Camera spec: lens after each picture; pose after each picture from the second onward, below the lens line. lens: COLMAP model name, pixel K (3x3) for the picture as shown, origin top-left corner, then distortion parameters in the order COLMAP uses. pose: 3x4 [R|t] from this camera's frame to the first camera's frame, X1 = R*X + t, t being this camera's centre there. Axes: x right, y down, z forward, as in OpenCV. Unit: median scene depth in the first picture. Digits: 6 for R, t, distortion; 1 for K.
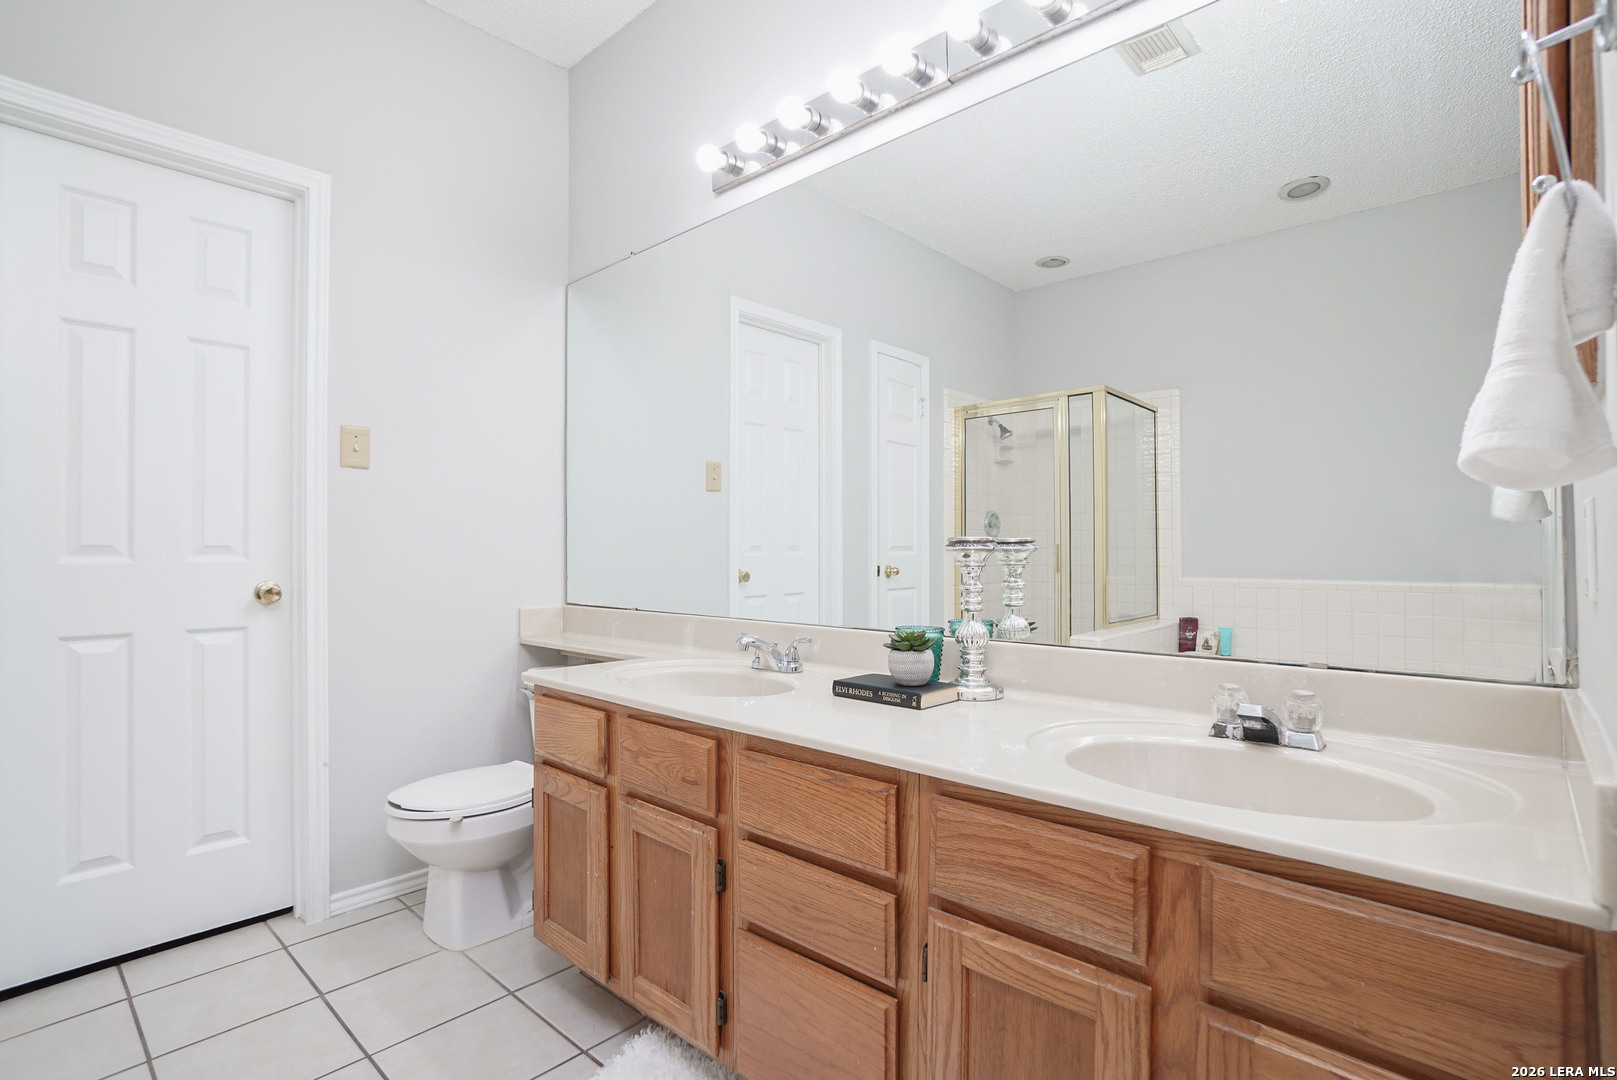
lens RADIAL K [[787.4, 0, 788.9], [0, 787.4, 545.9], [0, 0, 1]] dist [-0.054549, 0.026474]
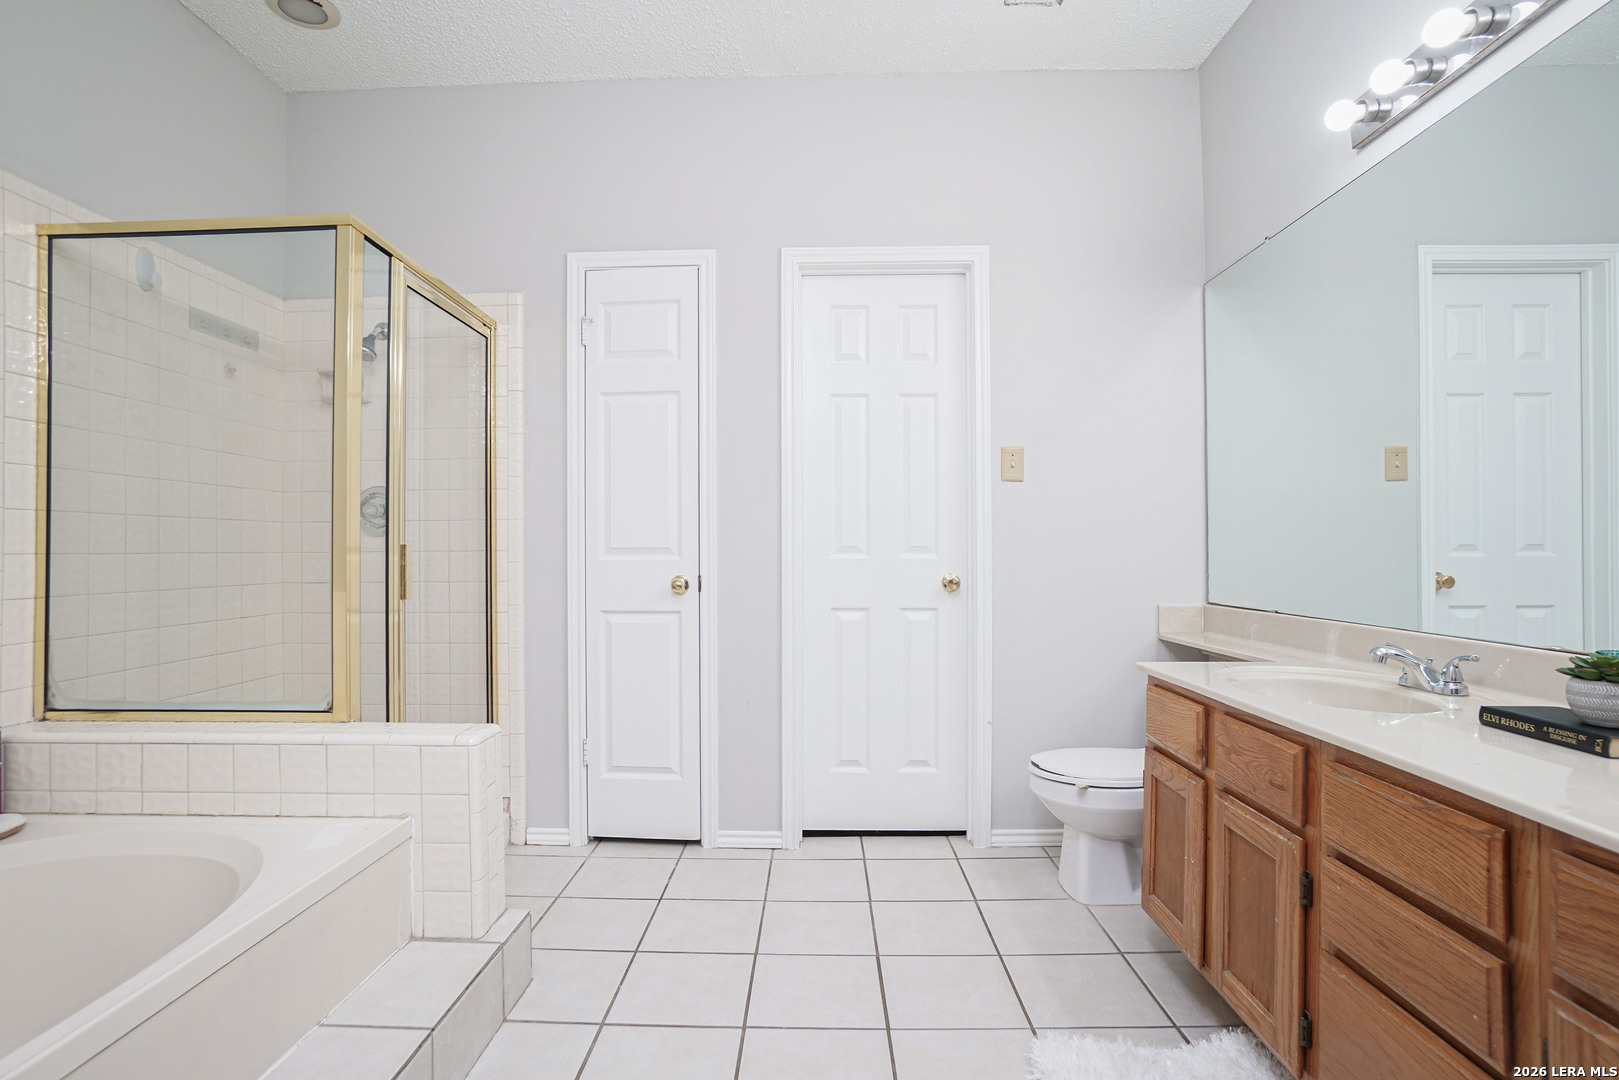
lens RADIAL K [[788.4, 0, 789.8], [0, 788.4, 545.9], [0, 0, 1]] dist [-0.054549, 0.026474]
pose [[0.658285, -0.002326, -0.752765, 0.177836], [0.003558, 0.999994, 0.000021, -0.001573], [0.752761, -0.002693, 0.658289, -0.085434]]
